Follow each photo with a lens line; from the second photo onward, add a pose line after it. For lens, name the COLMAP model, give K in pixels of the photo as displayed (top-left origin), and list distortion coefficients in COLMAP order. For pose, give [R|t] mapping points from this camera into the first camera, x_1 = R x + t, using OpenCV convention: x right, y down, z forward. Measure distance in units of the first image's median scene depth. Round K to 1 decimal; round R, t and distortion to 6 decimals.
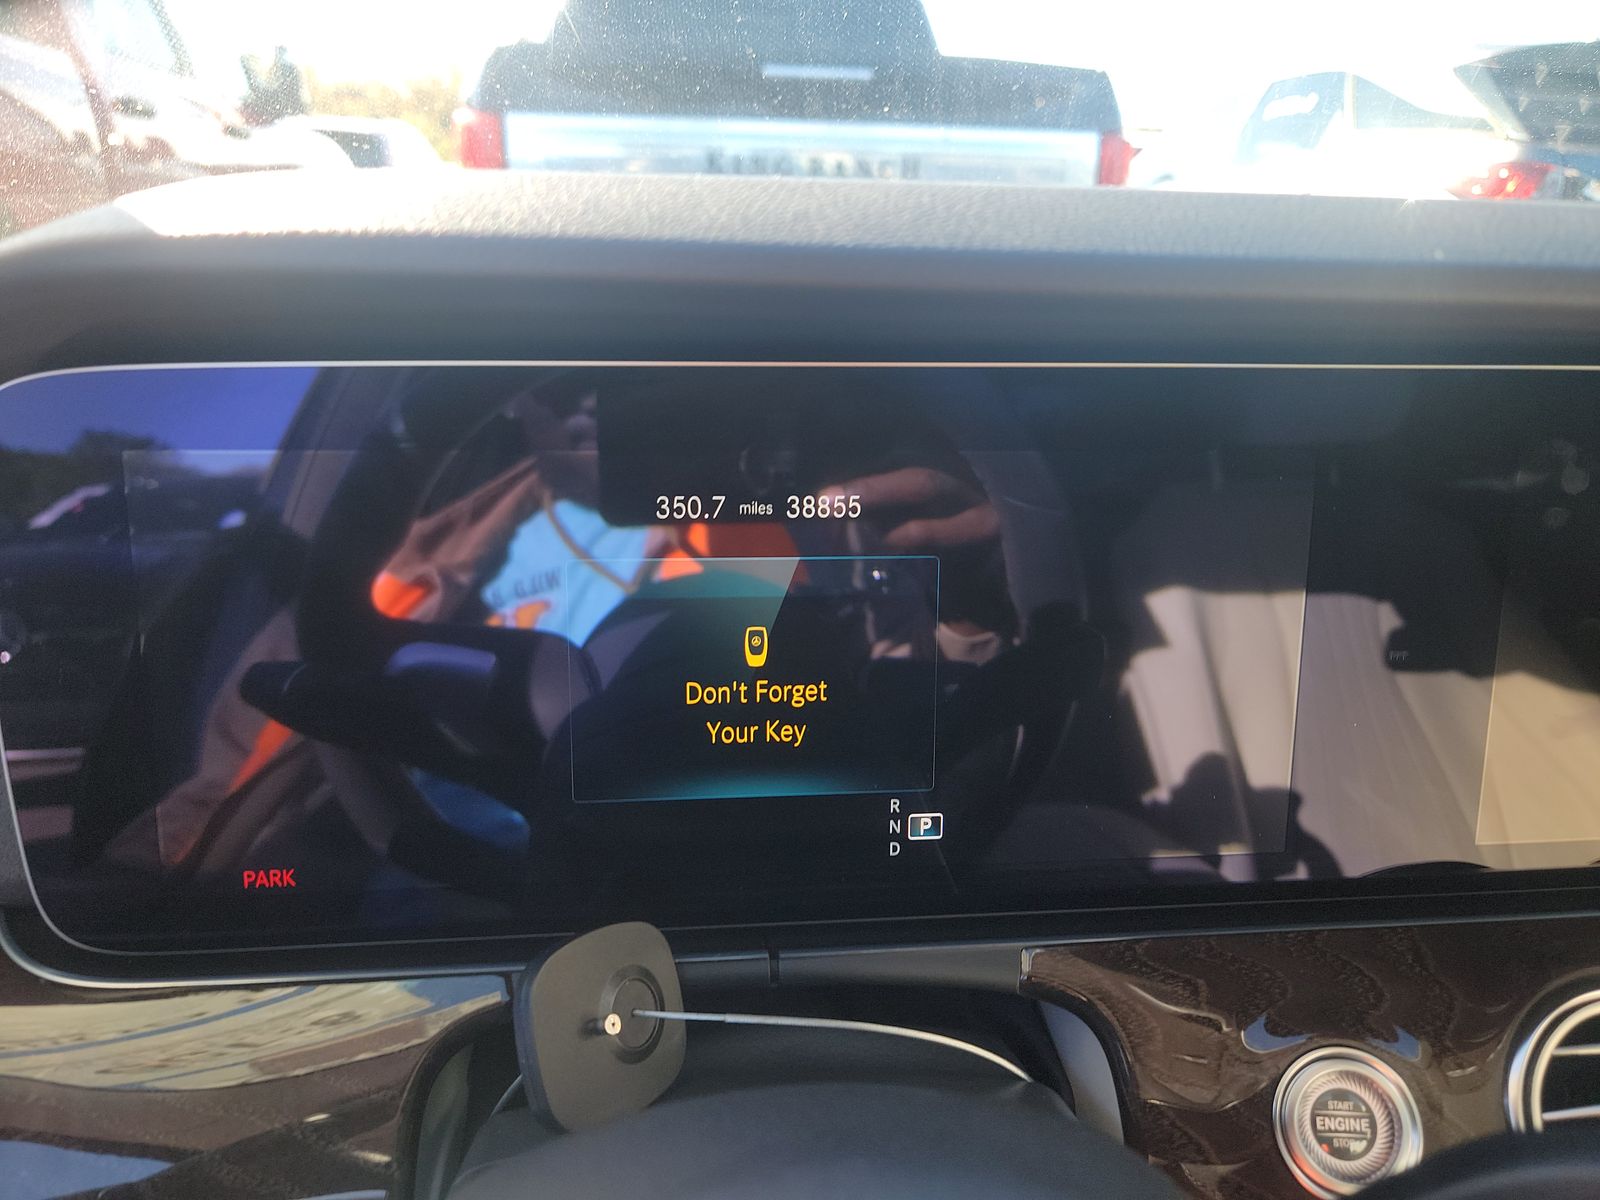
lens RADIAL K [[1126.7, 0, 802.7], [0, 1126.7, 604.7], [0, 0, 1]] dist [0.056065, -0.031069]
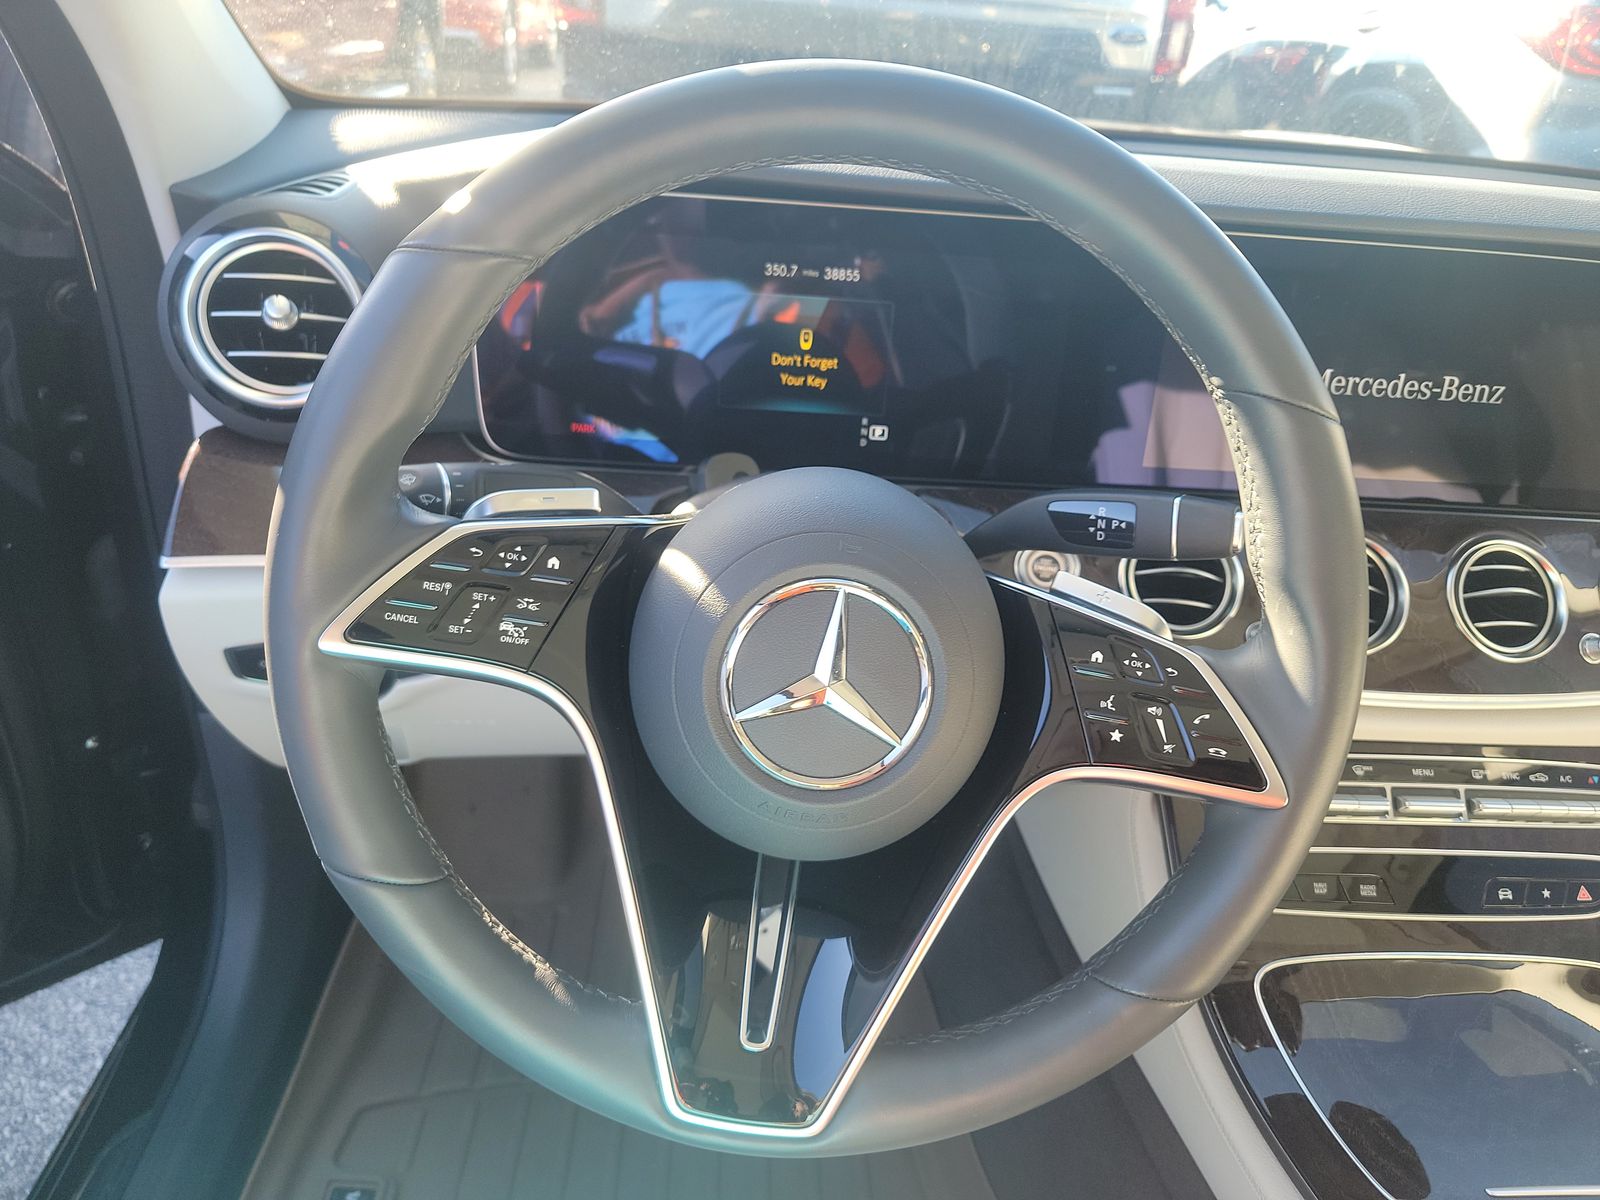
lens RADIAL K [[1126.7, 0, 798.2], [0, 1126.7, 599.8], [0, 0, 1]] dist [0.056065, -0.031069]
pose [[0.996240, 0.079331, -0.034816, 0.057909], [-0.072610, 0.983794, 0.163945, 0.172161], [0.047257, -0.160801, 0.985855, -1.210019]]
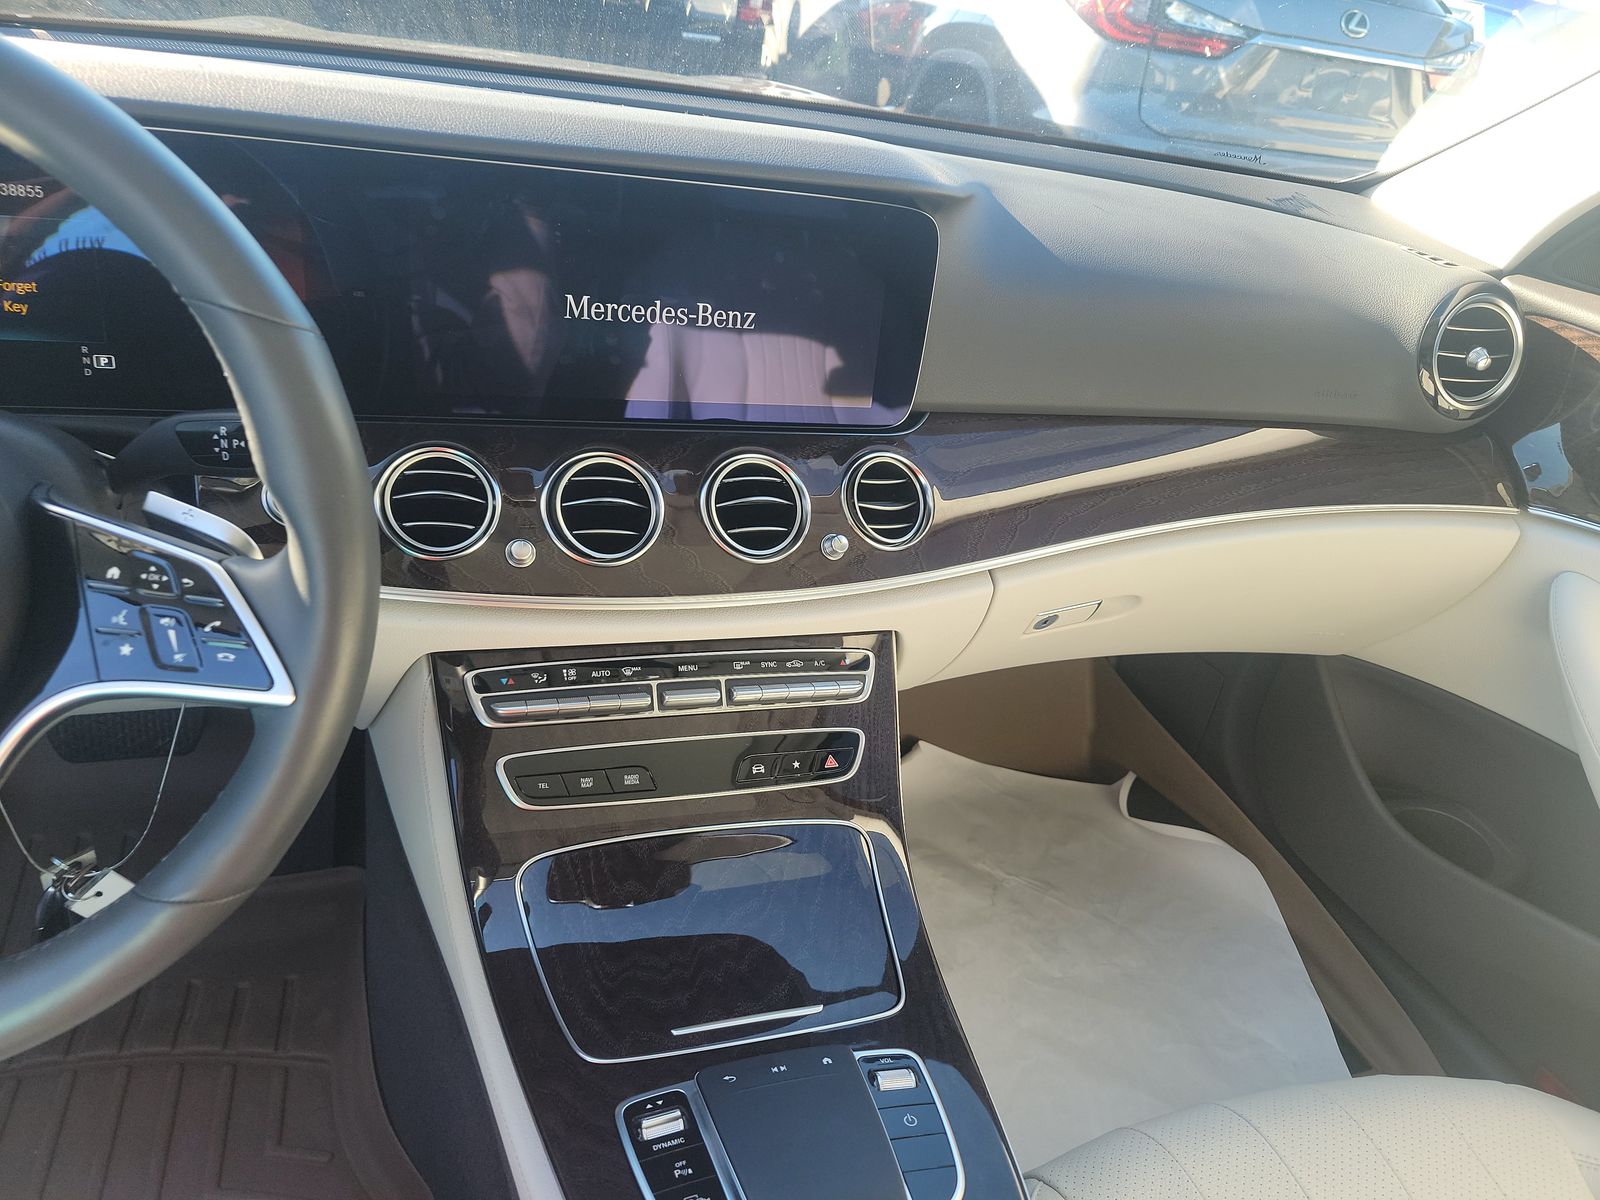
lens RADIAL K [[1126.7, 0, 799.7], [0, 1126.7, 602.8], [0, 0, 1]] dist [0.056065, -0.031069]
pose [[0.982058, 0.011809, 0.188211, 0.983529], [-0.048505, 0.980278, 0.191581, 0.169821], [-0.182237, -0.197273, 0.963262, -1.346236]]
